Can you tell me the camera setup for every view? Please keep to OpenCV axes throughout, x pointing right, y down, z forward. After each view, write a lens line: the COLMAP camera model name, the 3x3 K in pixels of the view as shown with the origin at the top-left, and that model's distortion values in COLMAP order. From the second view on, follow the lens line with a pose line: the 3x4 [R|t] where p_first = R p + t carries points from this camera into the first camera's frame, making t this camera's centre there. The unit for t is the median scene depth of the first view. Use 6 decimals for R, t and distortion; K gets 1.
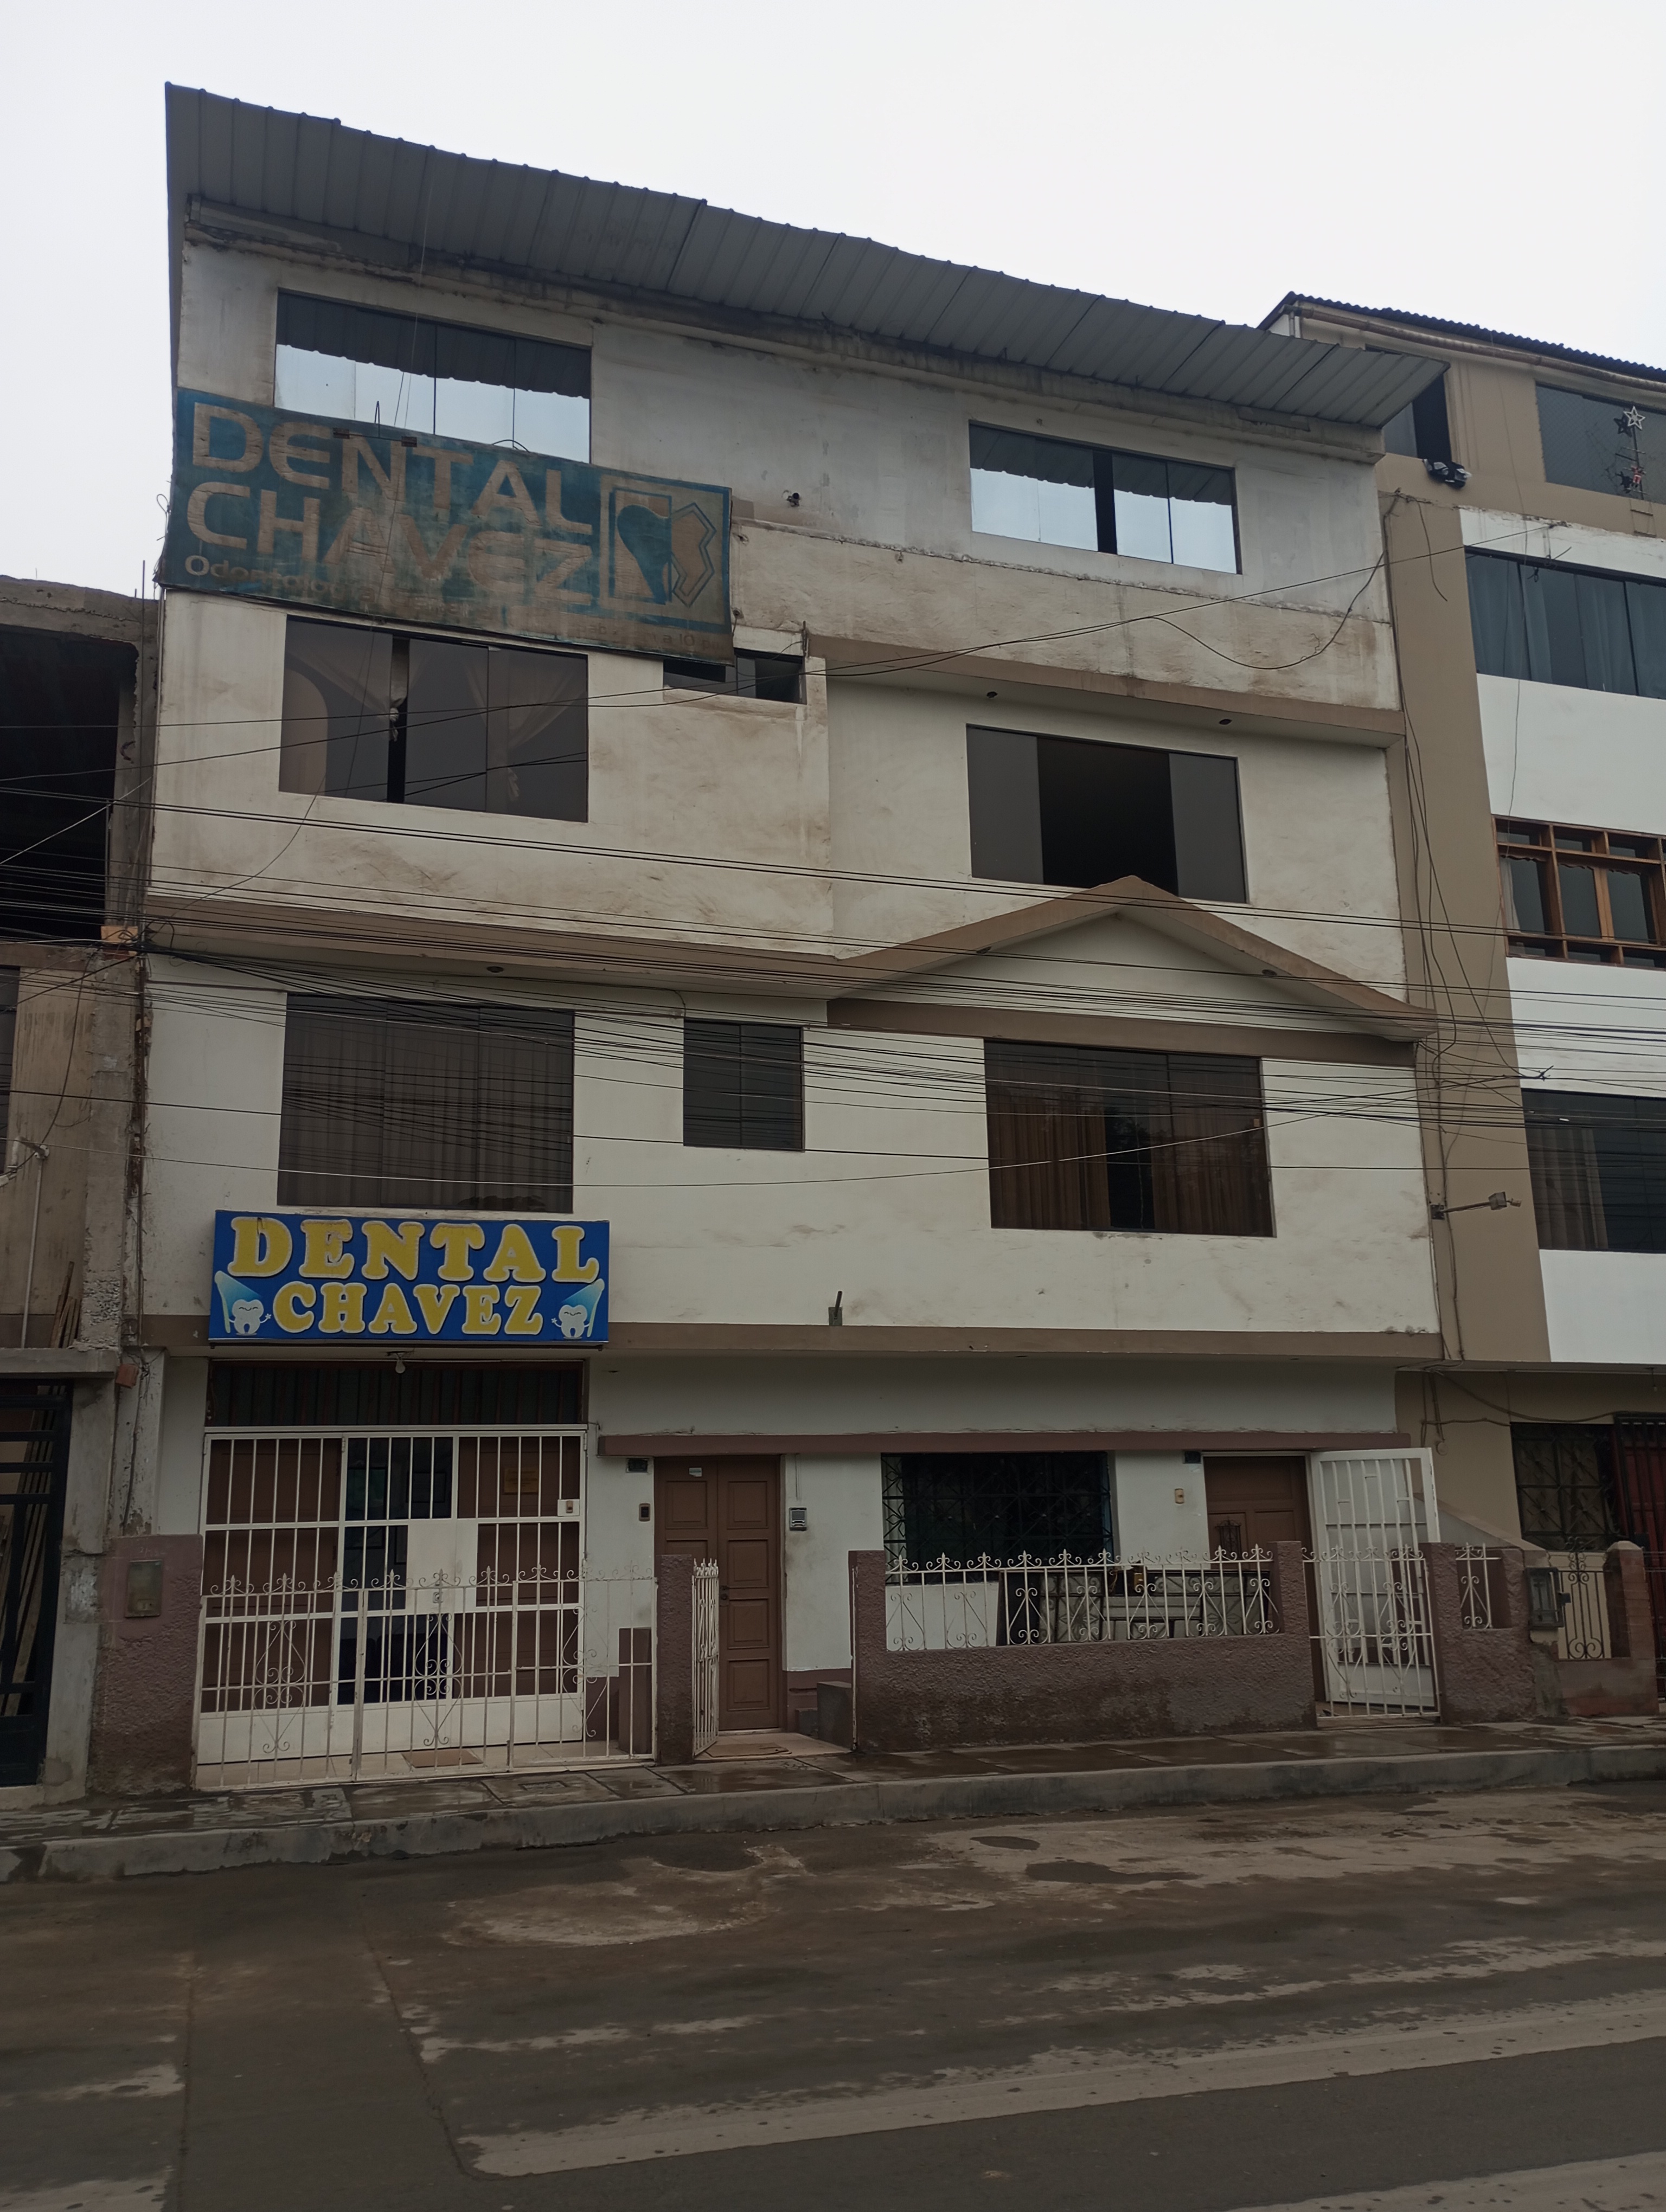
lens RADIAL K [[1818.1, 0, 854.8], [0, 1818.1, 1112.6], [0, 0, 1]] dist [0.073688, -0.114405]
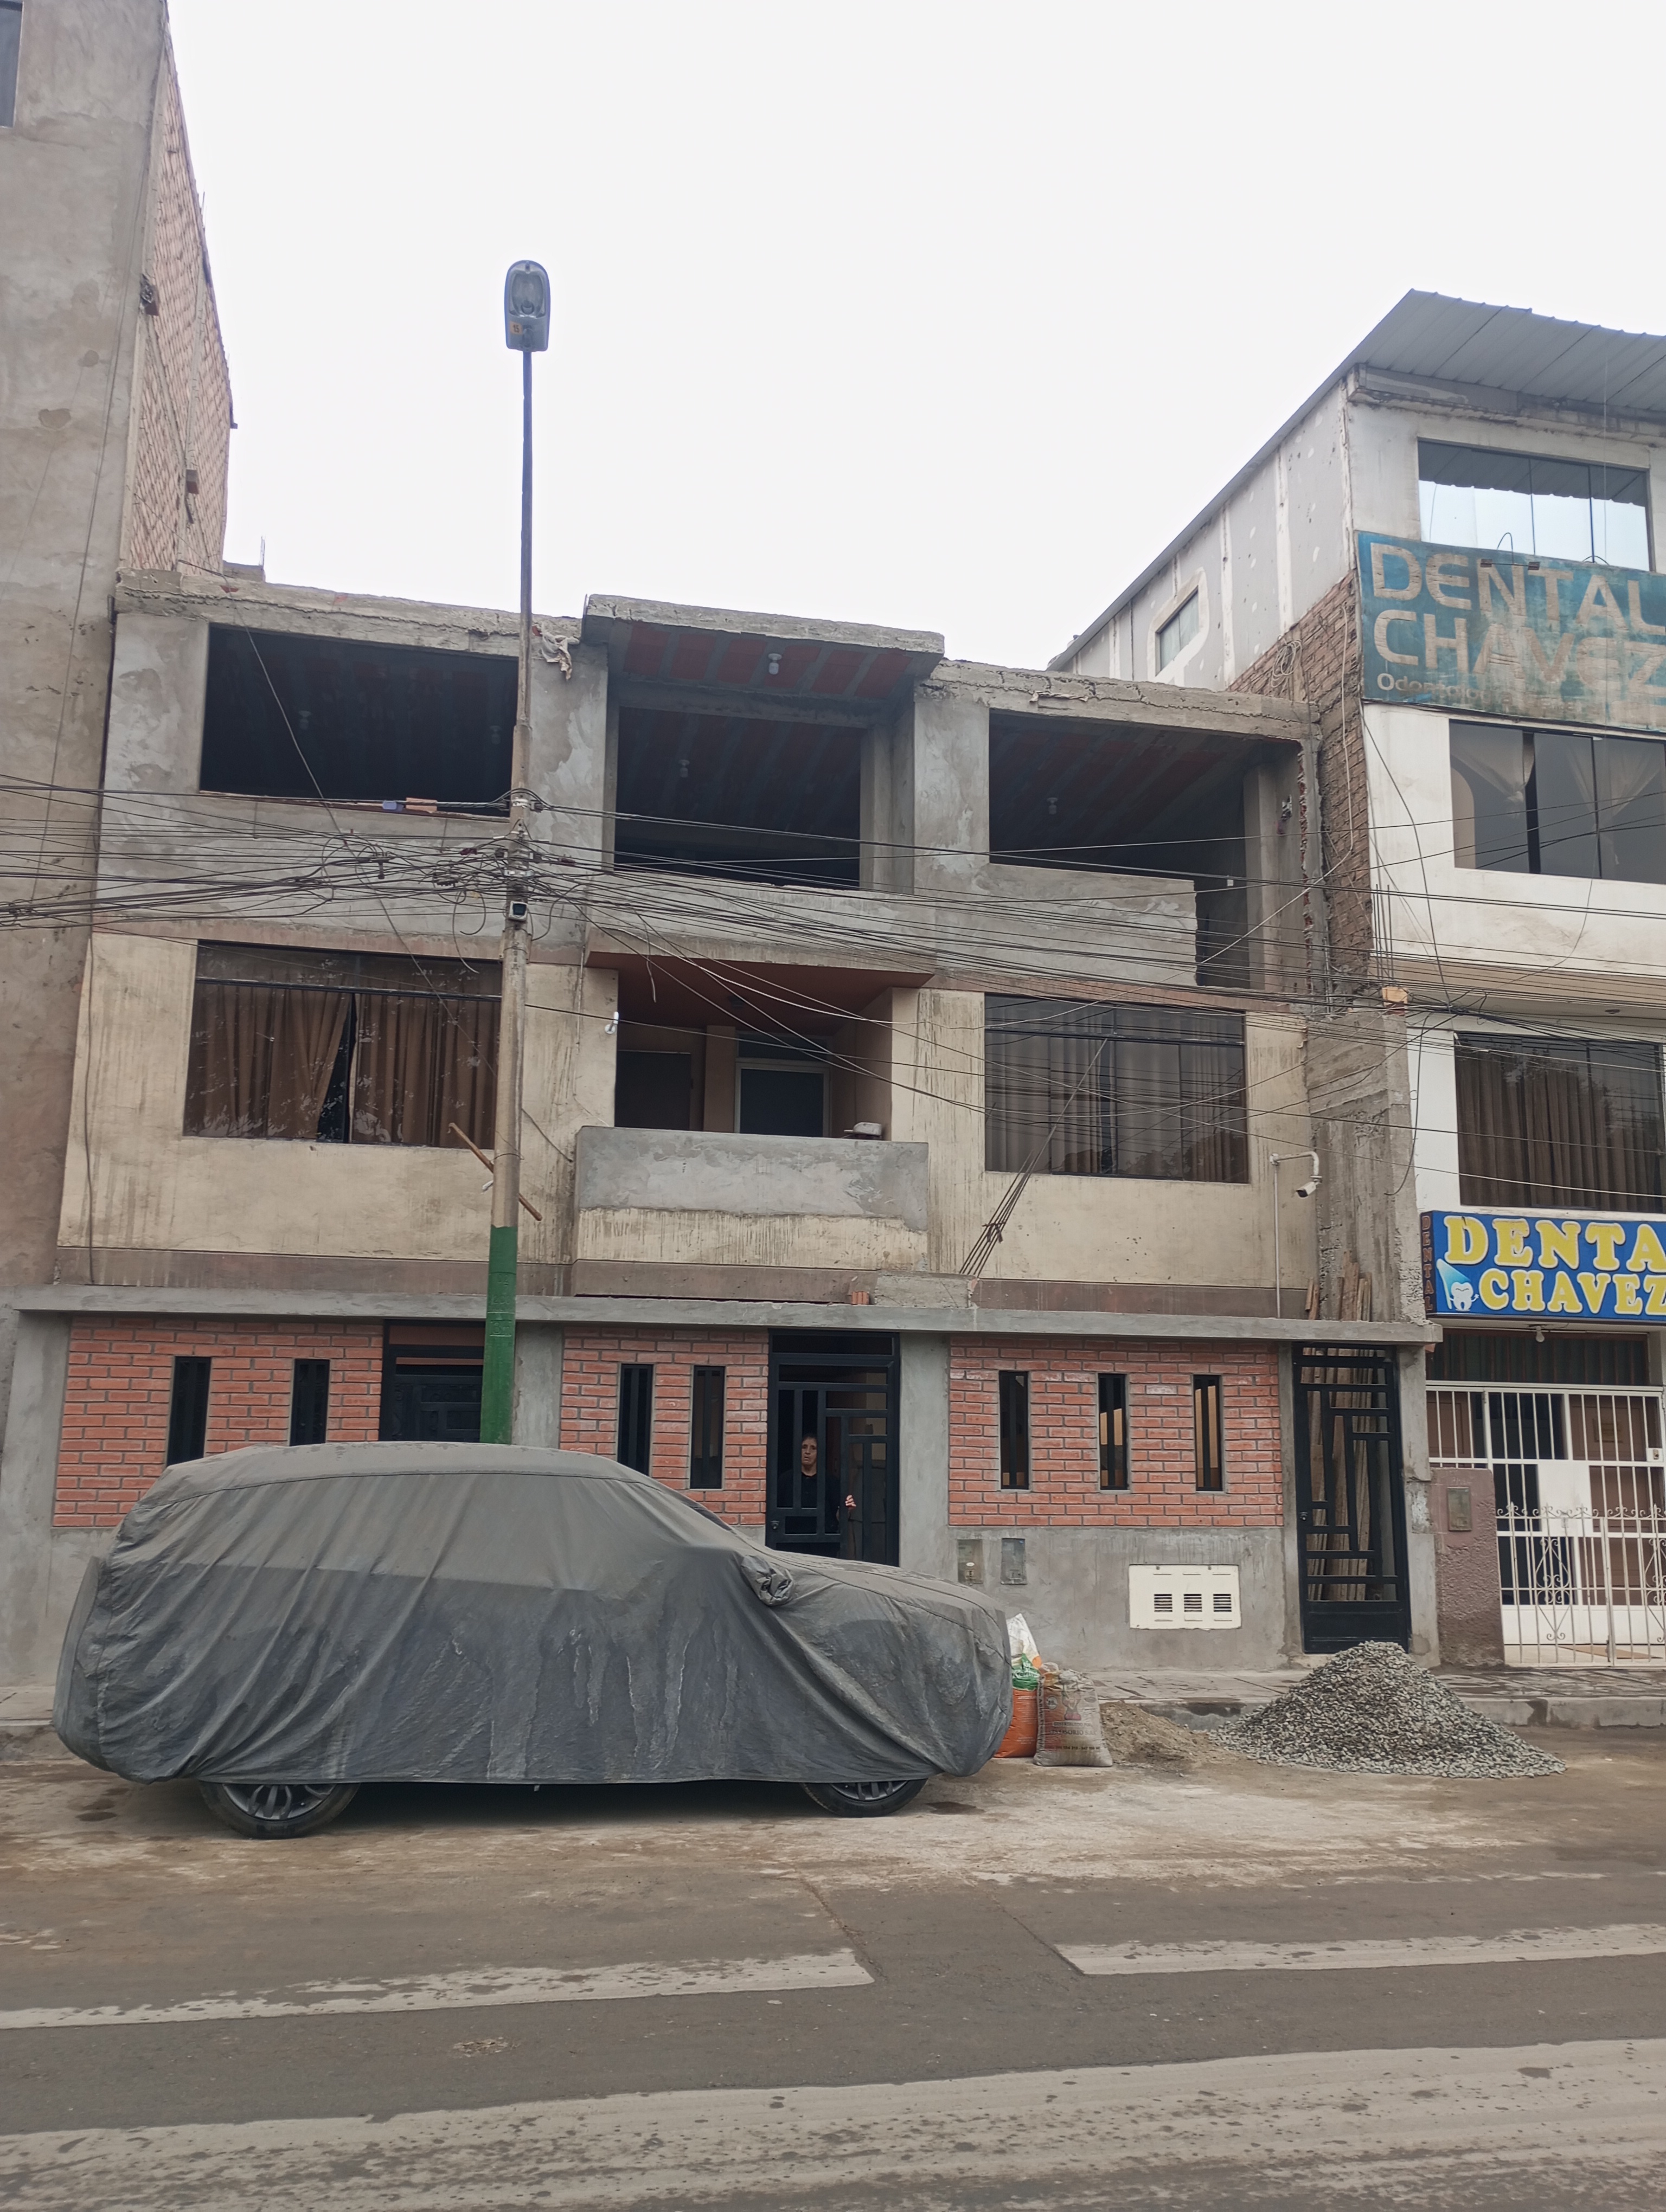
lens RADIAL K [[1818.1, 0, 854.8], [0, 1818.1, 1112.6], [0, 0, 1]] dist [0.073688, -0.114405]
pose [[0.993129, 0.016758, -0.115815, -0.553832], [-0.011290, 0.998797, 0.047709, -0.063640], [0.116475, -0.046074, 0.992124, -0.263999]]
